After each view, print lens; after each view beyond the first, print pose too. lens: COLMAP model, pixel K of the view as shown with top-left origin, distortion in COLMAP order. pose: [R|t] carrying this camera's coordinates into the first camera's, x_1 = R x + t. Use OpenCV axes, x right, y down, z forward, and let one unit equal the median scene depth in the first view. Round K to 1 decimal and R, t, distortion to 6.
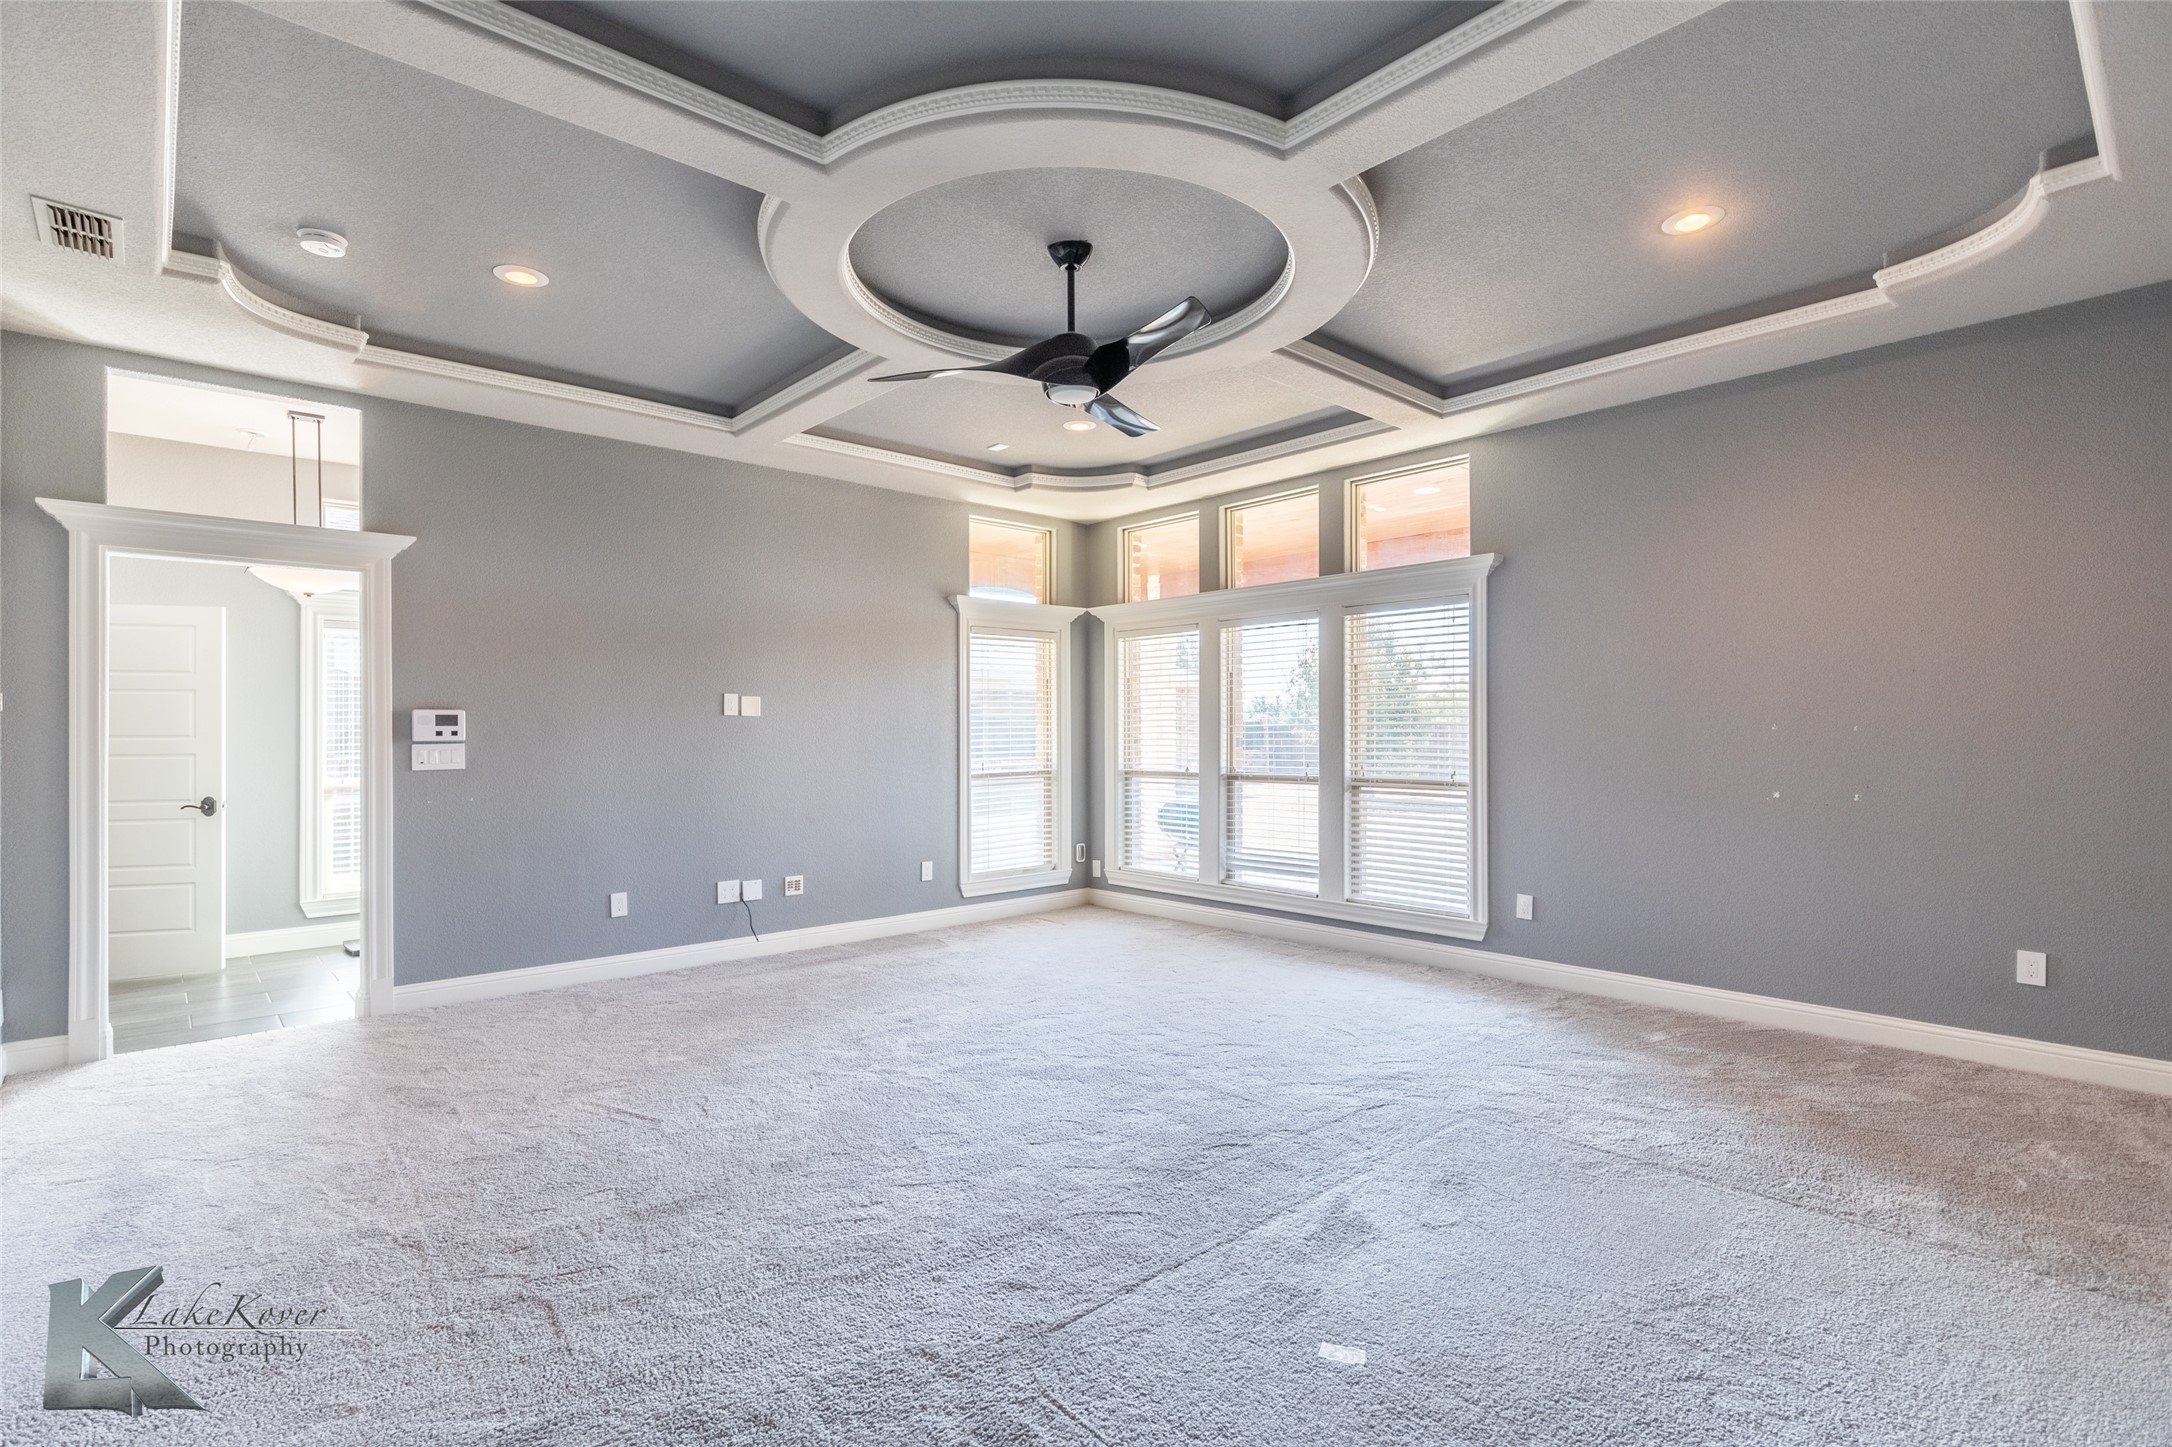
lens RADIAL K [[1027.5, 0, 1087.1], [0, 1027.5, 725.7], [0, 0, 1]] dist [-0.000788, 0.000098]
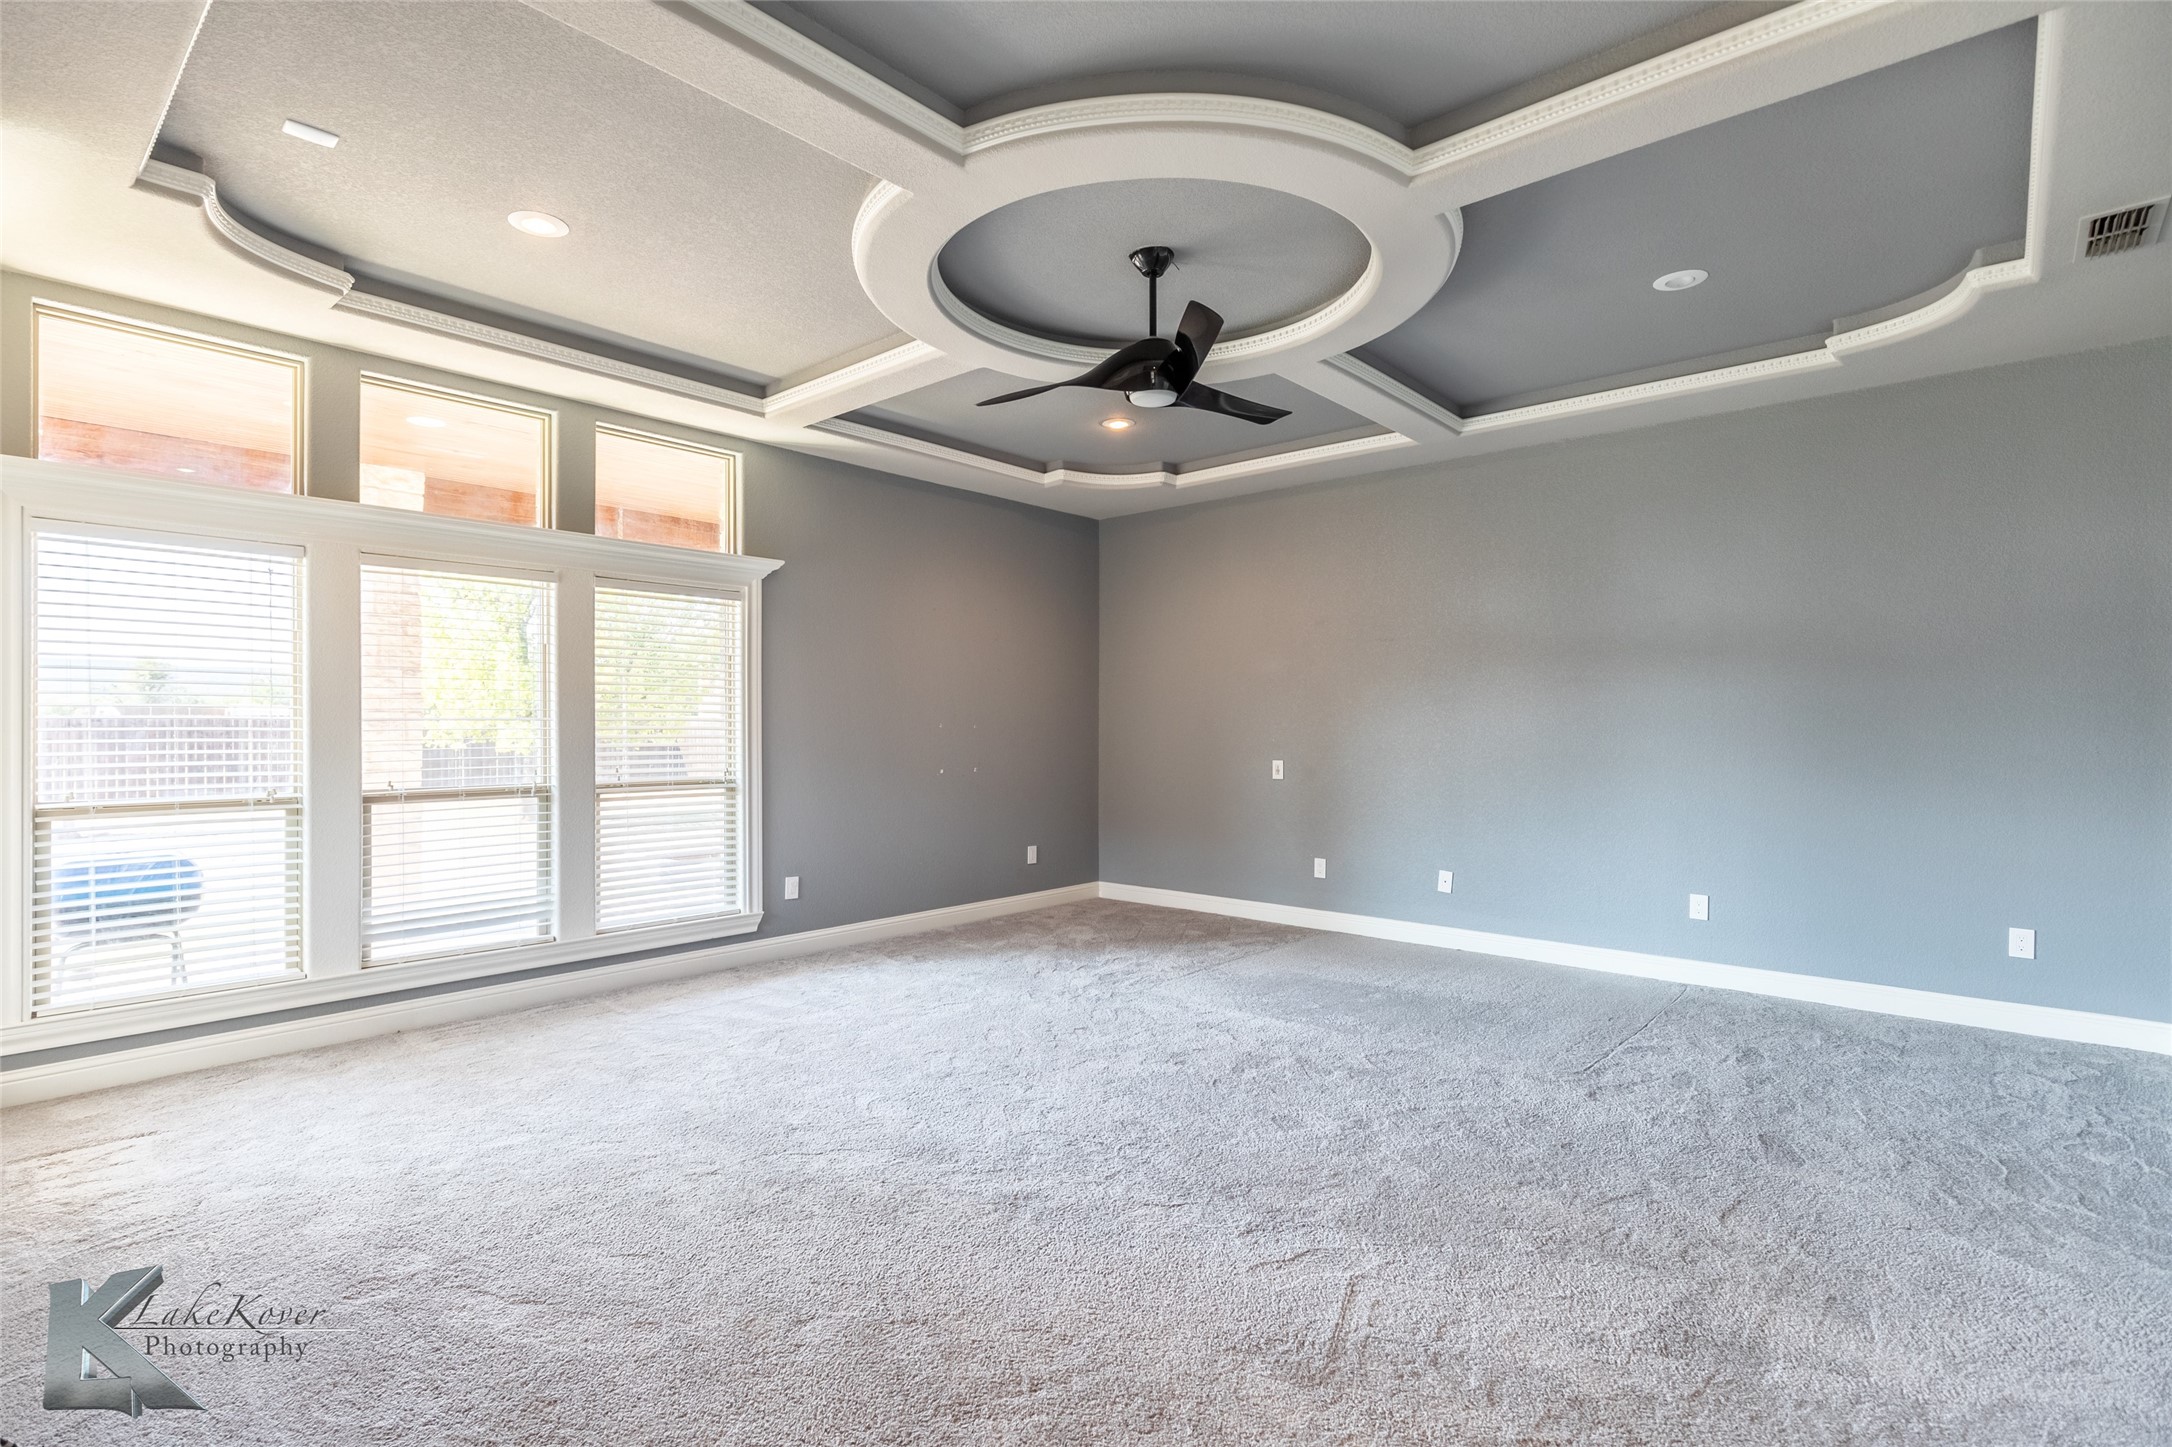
lens RADIAL K [[1040.2, 0, 1086.8], [0, 1040.2, 728.9], [0, 0, 1]] dist [0.000498, 0.000082]
pose [[-0.106421, 0.002590, 0.994318, -0.653399], [-0.003306, 0.999990, -0.002958, 0.007789], [-0.994316, -0.003602, -0.106412, 0.738644]]
